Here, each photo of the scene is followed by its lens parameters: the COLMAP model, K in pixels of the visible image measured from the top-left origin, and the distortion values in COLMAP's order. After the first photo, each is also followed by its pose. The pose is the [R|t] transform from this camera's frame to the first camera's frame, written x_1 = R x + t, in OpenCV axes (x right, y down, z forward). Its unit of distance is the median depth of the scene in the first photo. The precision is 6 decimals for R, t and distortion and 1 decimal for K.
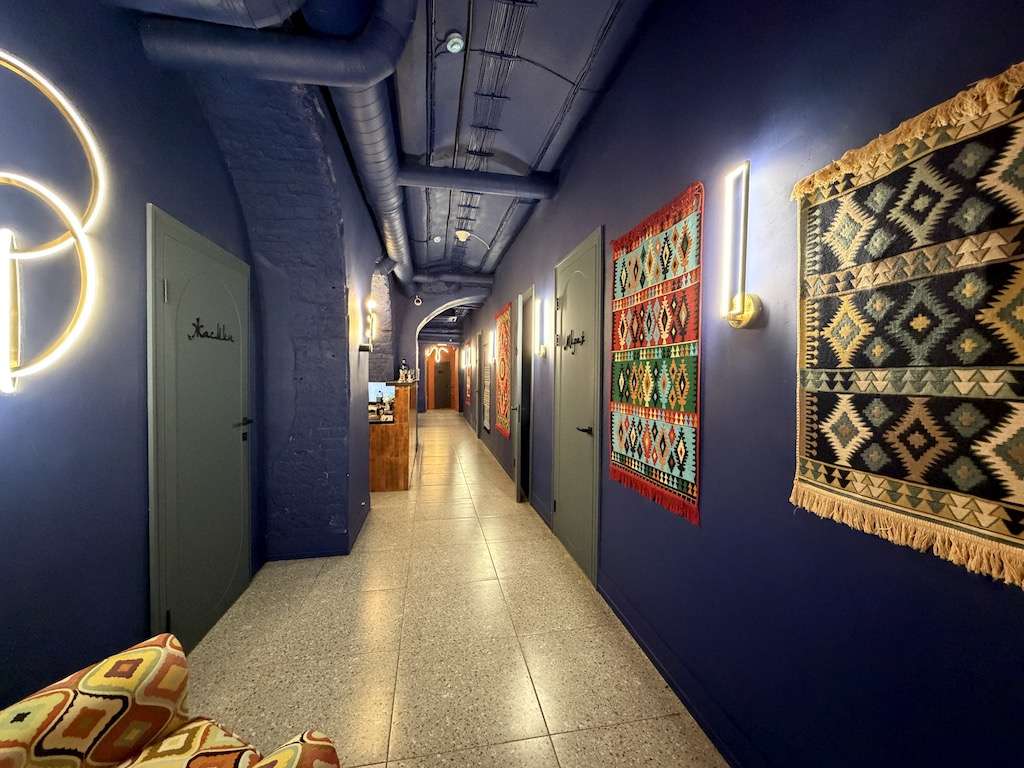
lens RADIAL K [[411.8, 0, 512.0], [0, 411.8, 384.0], [0, 0, 1]] dist [0.000207, -0.000230]
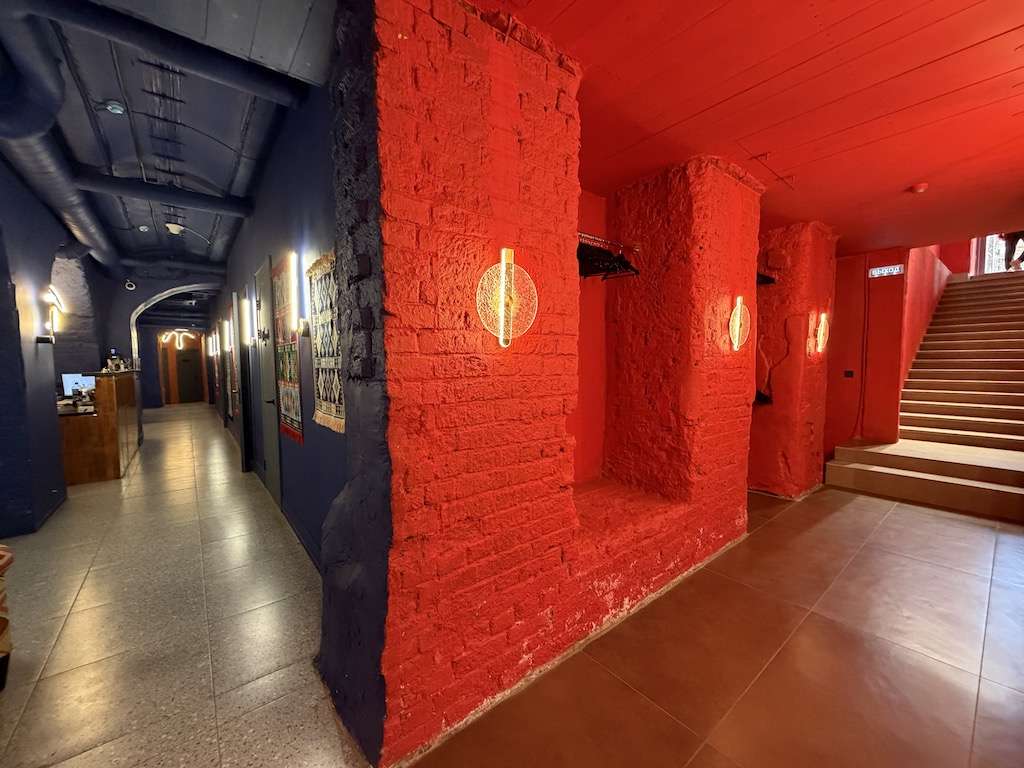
lens RADIAL K [[411.8, 0, 512.0], [0, 411.8, 384.0], [0, 0, 1]] dist [0.000207, -0.000230]
pose [[0.889243, -0.045127, 0.455204, 0.135075], [0.028848, 0.998674, 0.042649, 0.008803], [-0.456525, -0.024794, 0.889365, -0.292530]]
